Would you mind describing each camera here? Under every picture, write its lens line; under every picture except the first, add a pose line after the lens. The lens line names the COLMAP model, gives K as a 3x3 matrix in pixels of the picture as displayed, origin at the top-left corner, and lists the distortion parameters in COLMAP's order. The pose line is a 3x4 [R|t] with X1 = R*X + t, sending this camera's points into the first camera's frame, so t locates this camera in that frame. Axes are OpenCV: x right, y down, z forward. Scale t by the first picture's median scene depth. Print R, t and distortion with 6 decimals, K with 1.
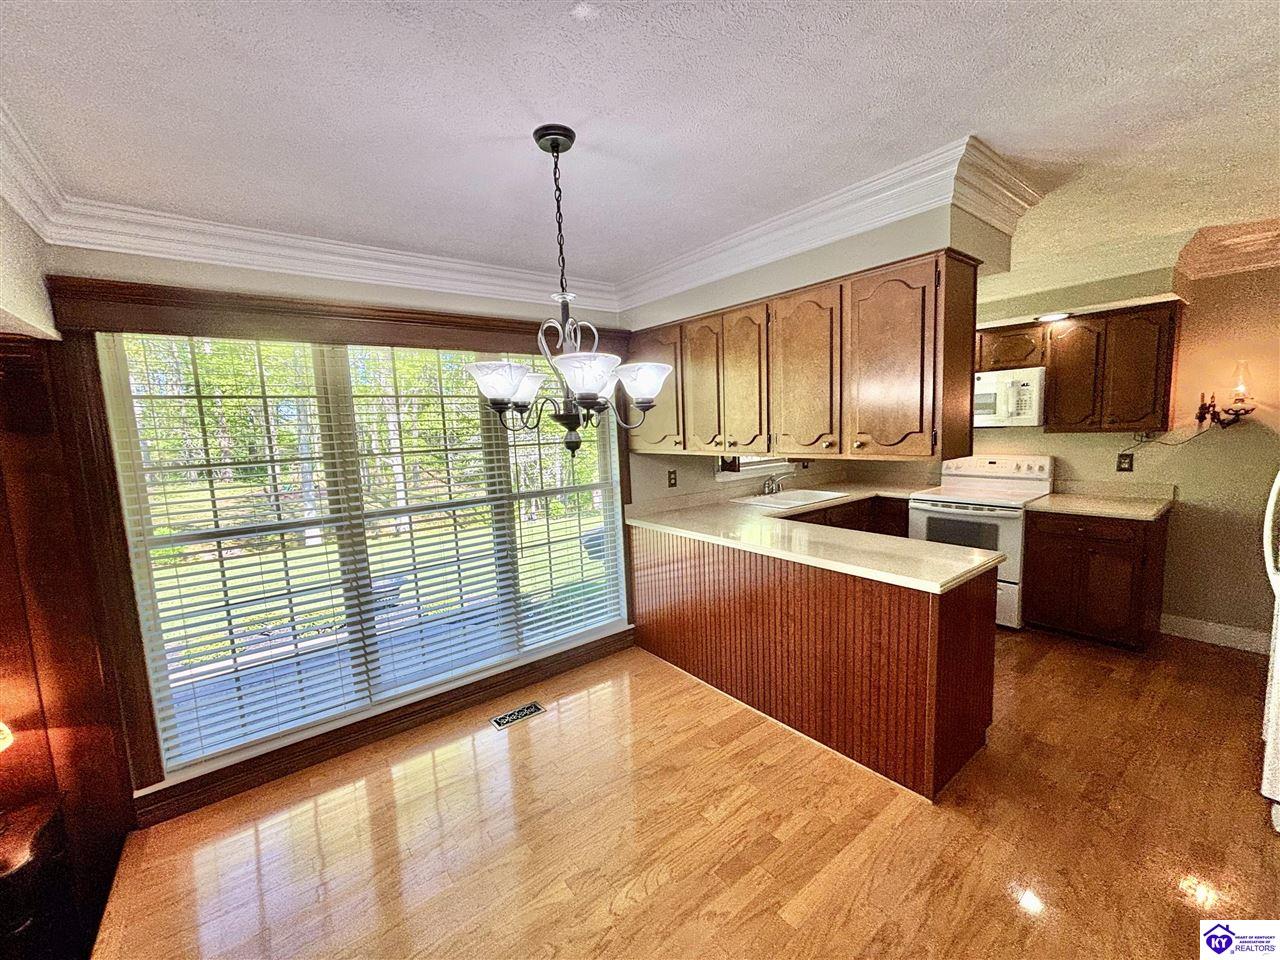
lens RADIAL K [[512.5, 0, 641.6], [0, 512.5, 481.9], [0, 0, 1]] dist [0.002906, 0.000273]
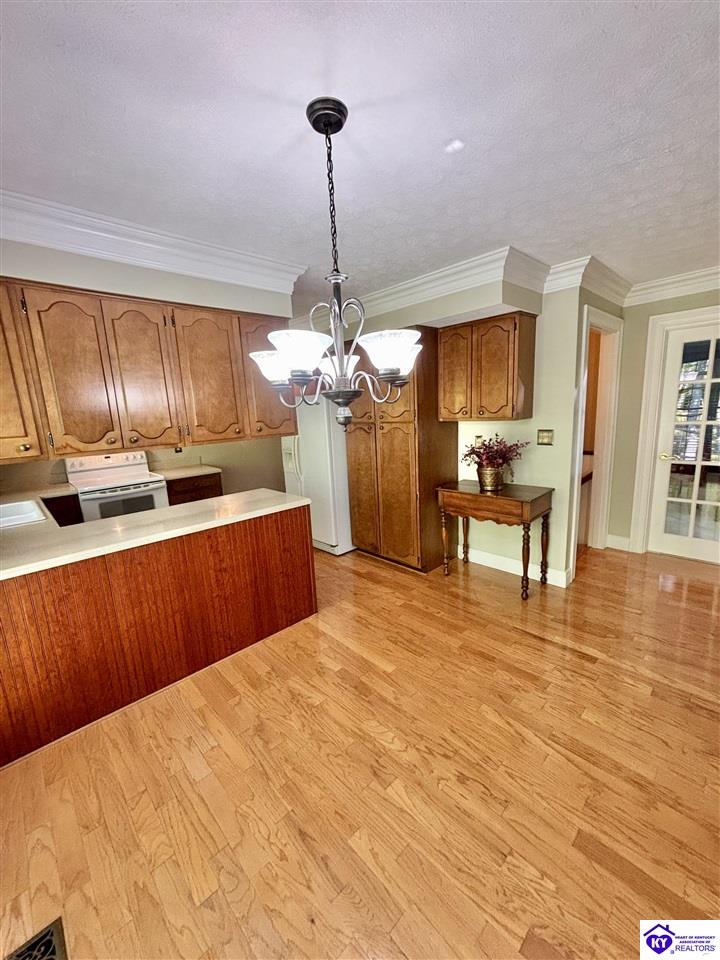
lens RADIAL K [[384.4, 0, 360.0], [0, 384.4, 480.0], [0, 0, 1]] dist [0.002906, 0.000273]
pose [[-0.094200, -0.142567, 0.985292, -0.467755], [0.160984, 0.974487, 0.156395, -0.035878], [-0.982451, 0.173349, -0.068846, 0.504856]]
